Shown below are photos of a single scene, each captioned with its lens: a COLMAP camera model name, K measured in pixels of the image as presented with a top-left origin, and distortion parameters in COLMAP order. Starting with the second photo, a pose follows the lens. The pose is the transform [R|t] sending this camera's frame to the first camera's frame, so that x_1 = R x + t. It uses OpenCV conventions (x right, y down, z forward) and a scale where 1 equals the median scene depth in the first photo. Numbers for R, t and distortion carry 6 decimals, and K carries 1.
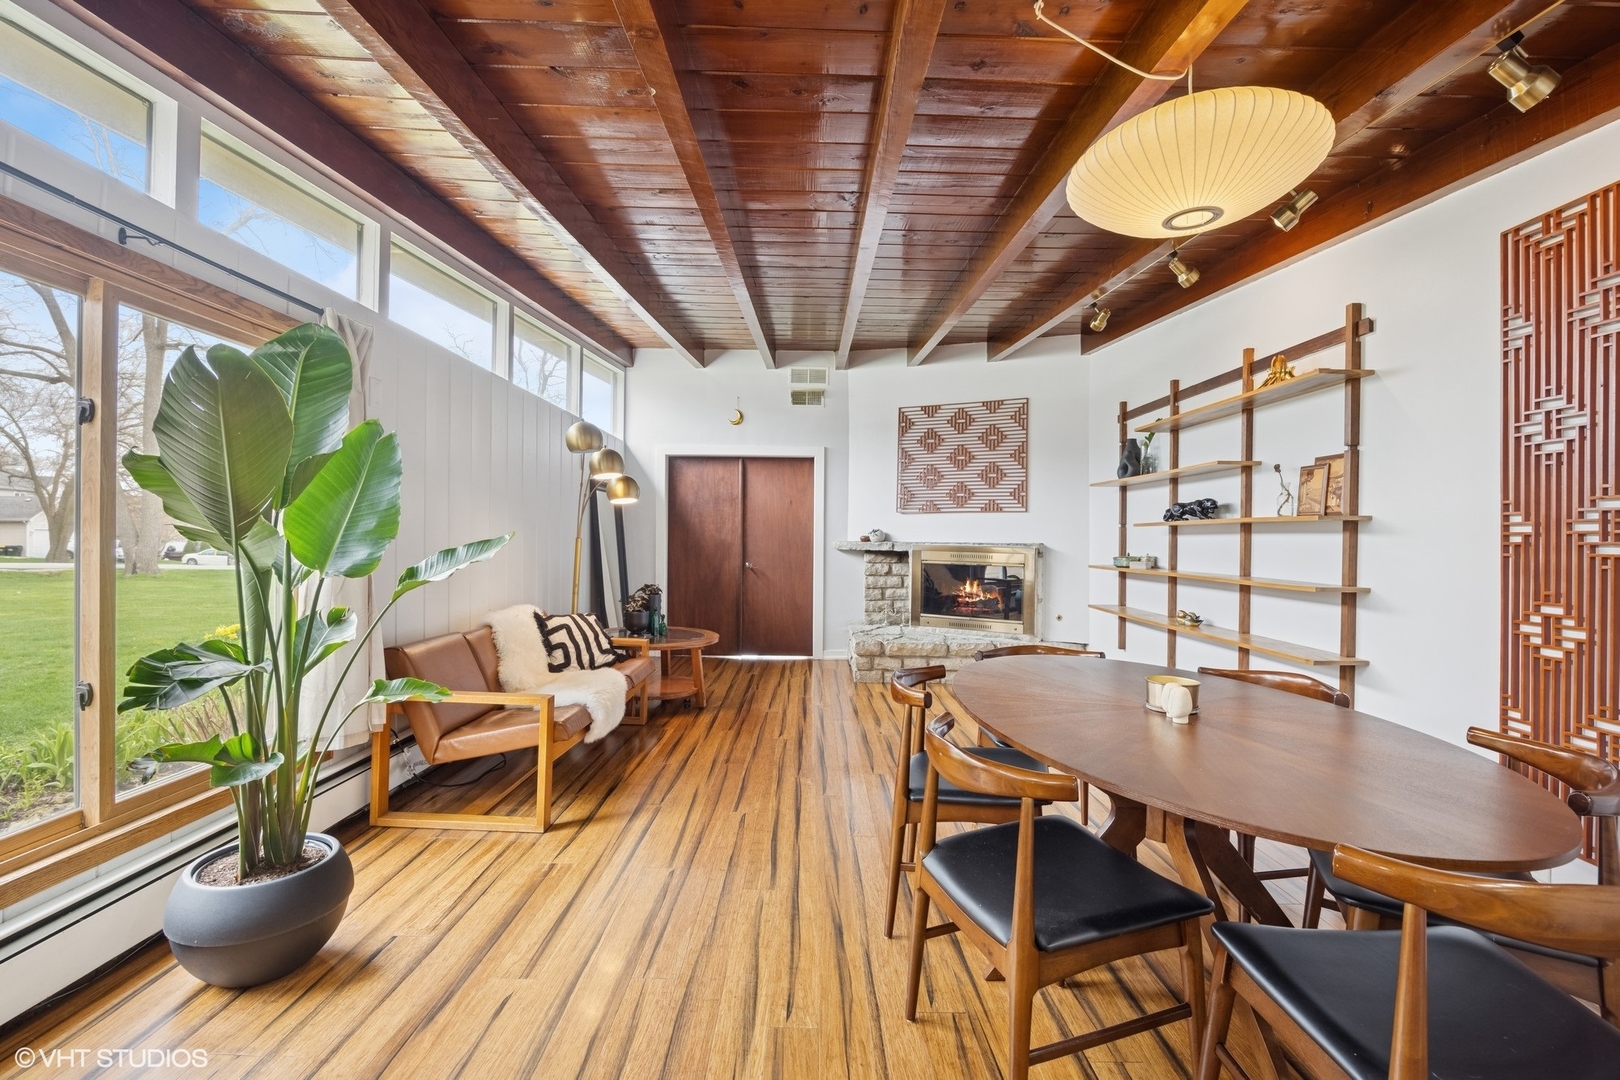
lens RADIAL K [[709.4, 0, 814.6], [0, 709.4, 538.2], [0, 0, 1]] dist [-0.020715, 0.000962]
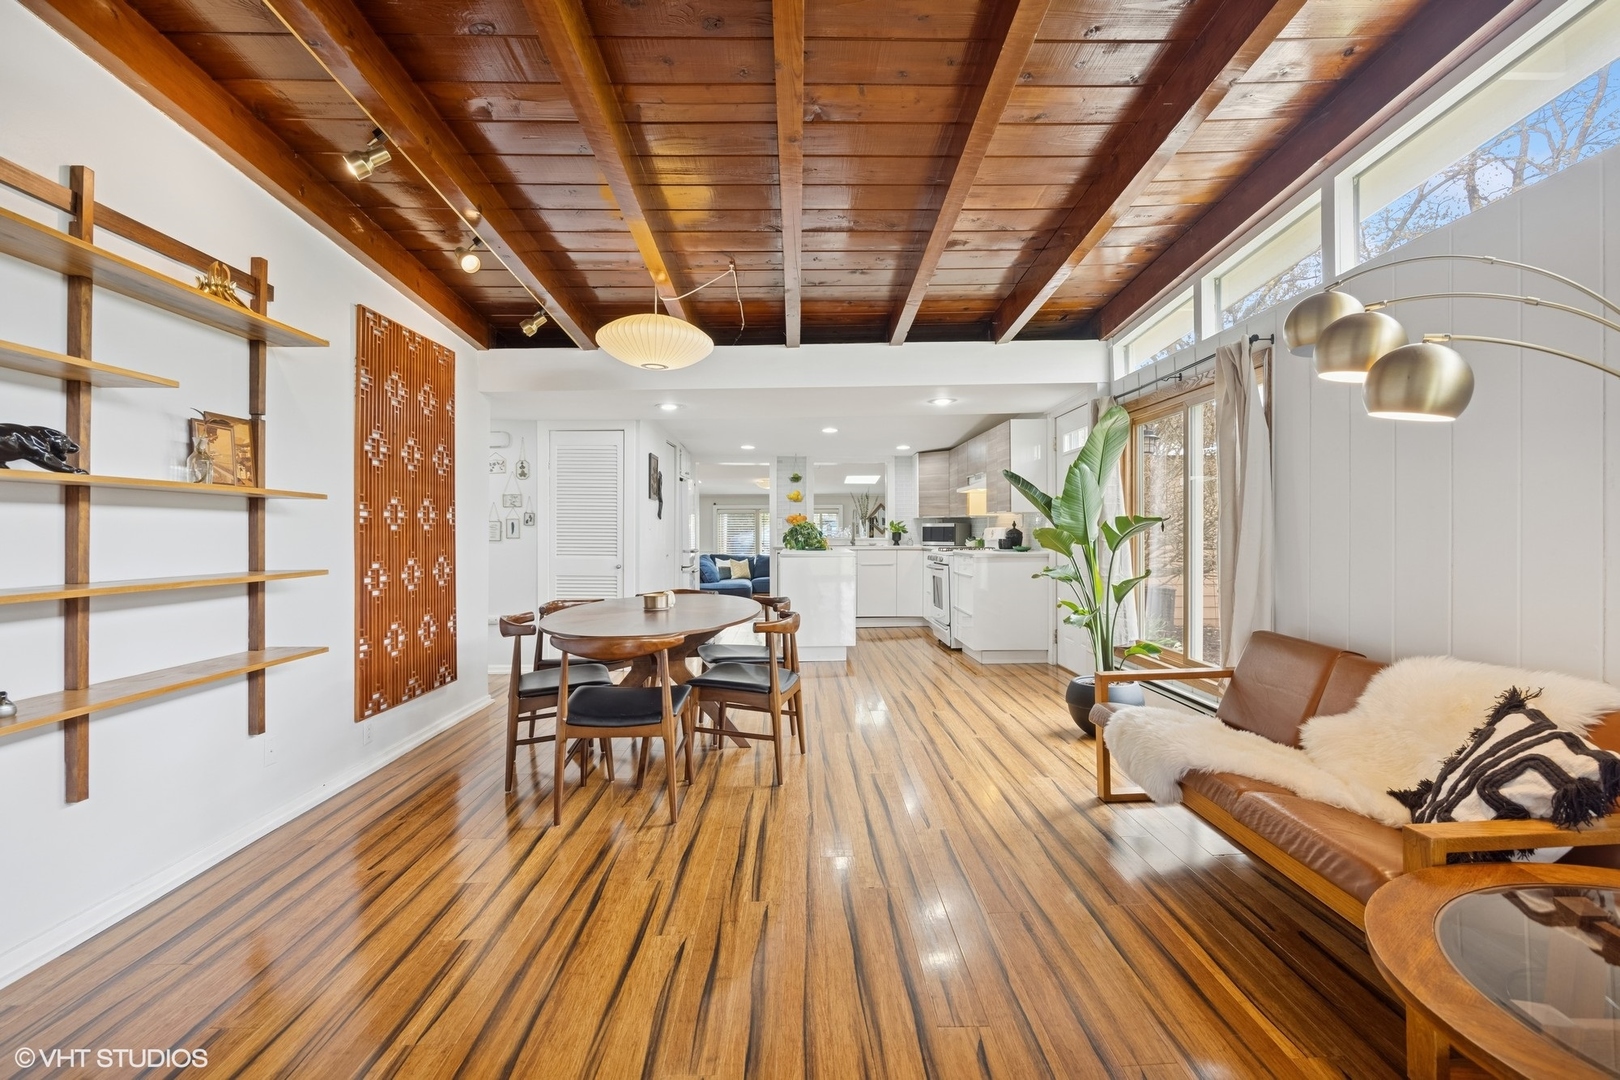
lens RADIAL K [[761.3, 0, 815.4], [0, 761.3, 530.4], [0, 0, 1]] dist [-0.013959, 0.000779]
pose [[-0.999799, -0.005875, -0.019186, 0.057443], [-0.005884, 0.999983, 0.000369, 0.010112], [0.019183, 0.000482, -0.999816, 1.698322]]
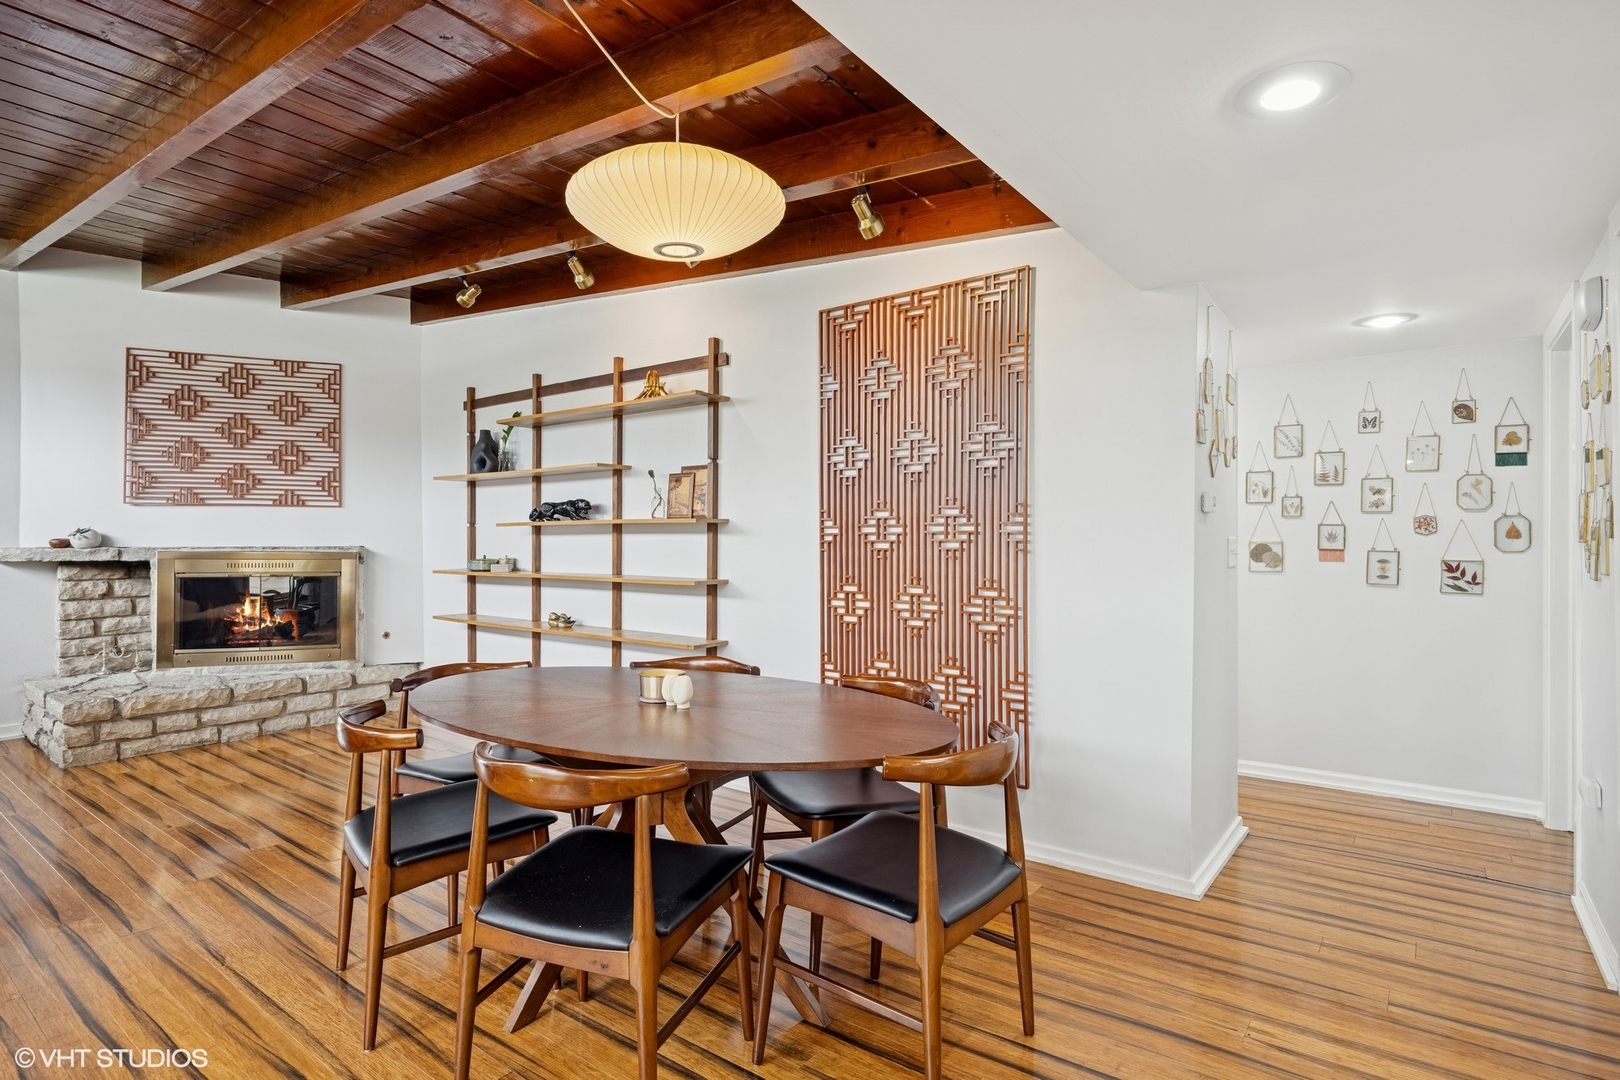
lens RADIAL K [[817.9, 0, 820.9], [0, 817.9, 539.9], [0, 0, 1]] dist [-0.012364, 0.000222]
pose [[0.605639, -0.010813, 0.795666, -0.182560], [0.007926, 0.999940, 0.007556, -0.004895], [-0.795700, 0.001730, 0.605688, 0.024734]]
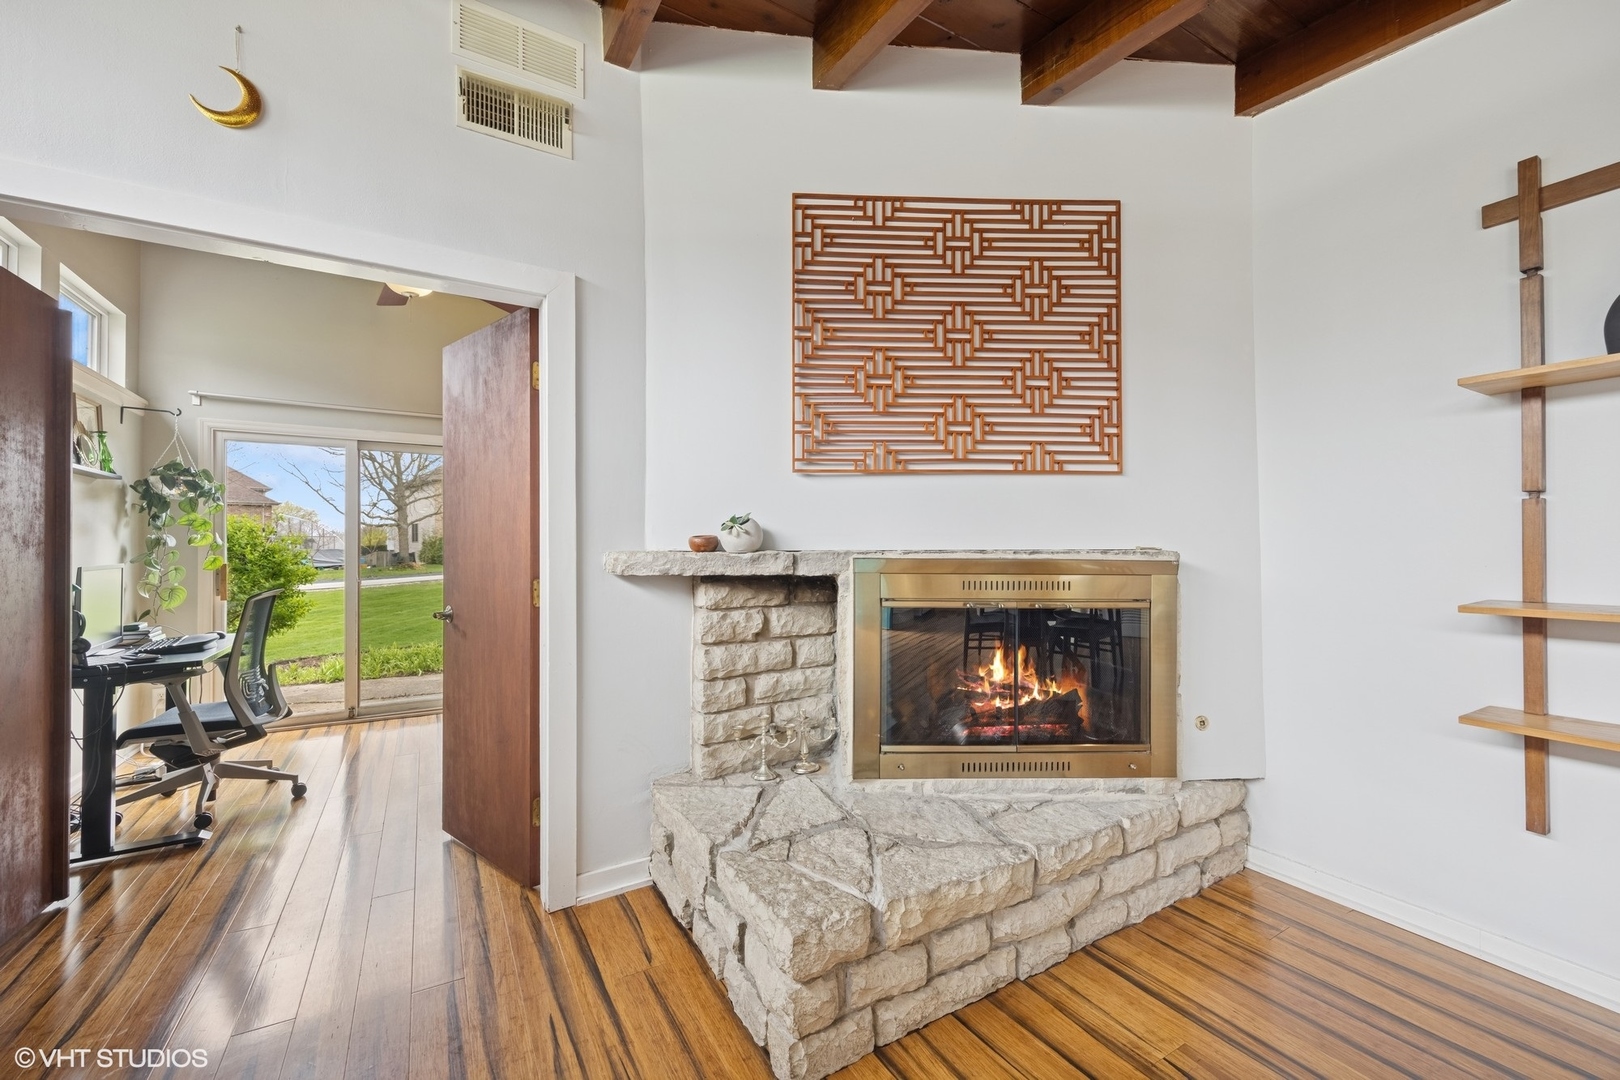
lens RADIAL K [[645.2, 0, 804.6], [0, 645.2, 546.0], [0, 0, 1]] dist [0.002778, -0.000225]
pose [[0.867203, -0.011079, 0.497832, -0.092673], [0.014457, 0.999891, -0.002931, 0.006945], [-0.497745, 0.009738, 0.867268, 1.350064]]
